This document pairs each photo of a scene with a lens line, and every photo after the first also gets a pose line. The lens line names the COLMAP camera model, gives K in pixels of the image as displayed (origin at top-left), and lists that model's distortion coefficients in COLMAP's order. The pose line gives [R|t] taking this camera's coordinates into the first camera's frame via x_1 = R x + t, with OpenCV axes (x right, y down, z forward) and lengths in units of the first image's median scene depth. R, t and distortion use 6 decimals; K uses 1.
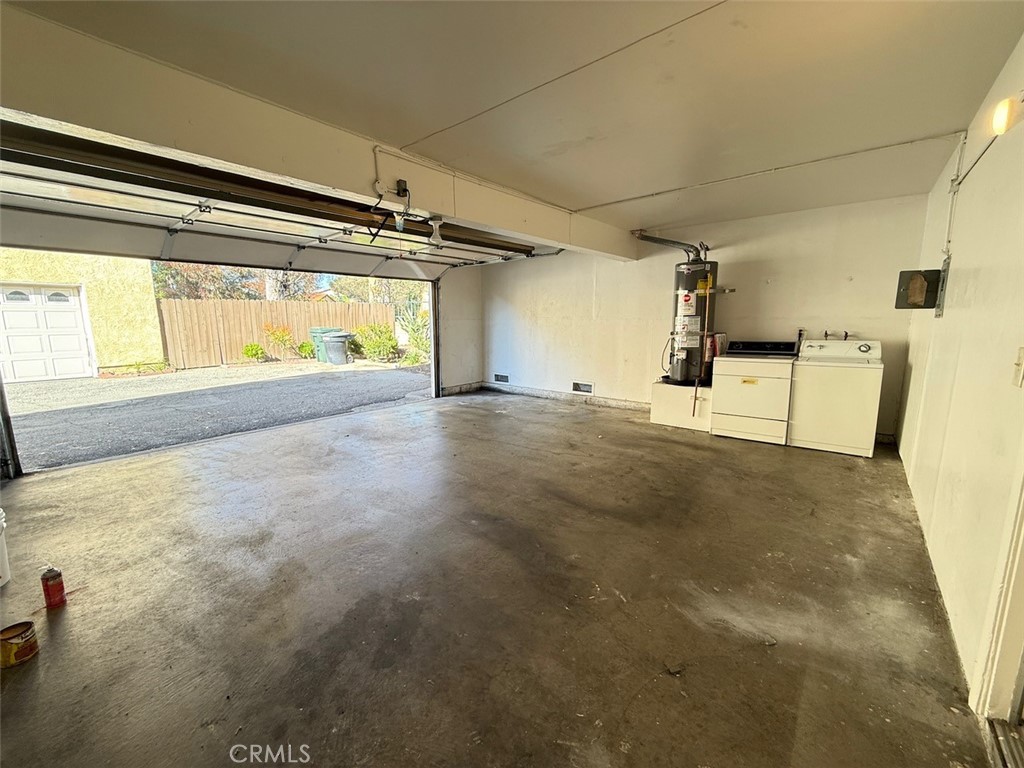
lens RADIAL K [[406.5, 0, 511.2], [0, 406.5, 383.9], [0, 0, 1]] dist [0.000401, 0.000444]
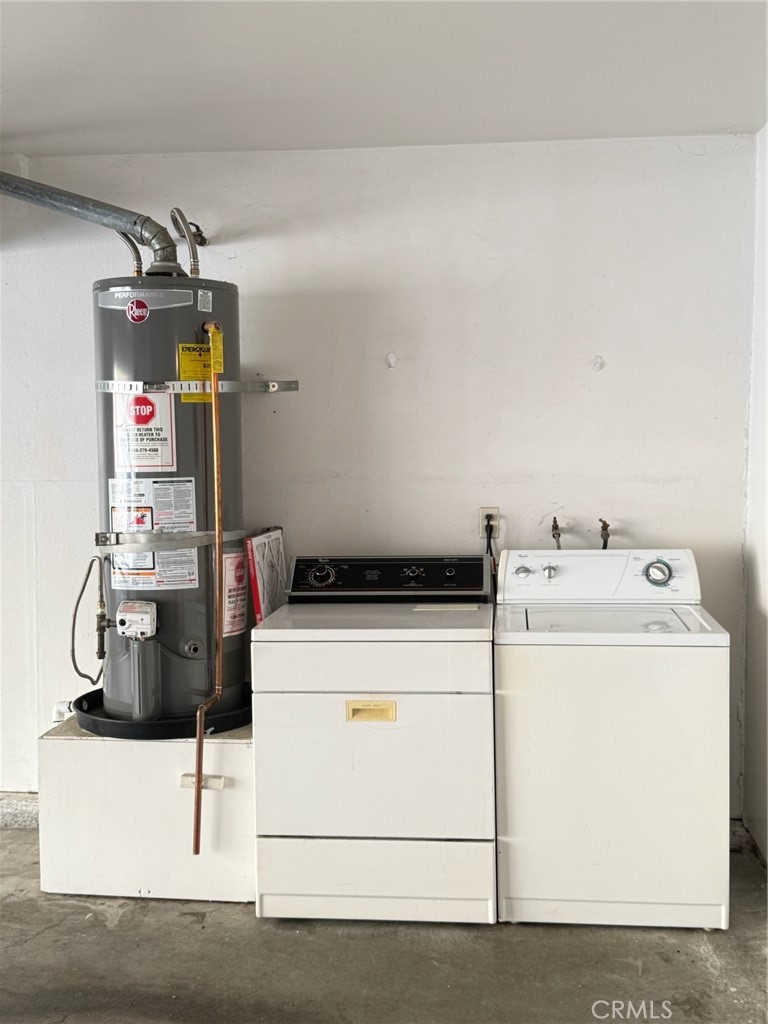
lens RADIAL K [[1166.0, 0, 382.2], [0, 1166.0, 513.5], [0, 0, 1]] dist [0.123479, 0.000000]
pose [[0.835720, -0.036323, 0.547953, 0.138178], [0.084495, 0.994433, -0.062949, -0.081234], [-0.542616, 0.098908, 0.834137, 0.276537]]
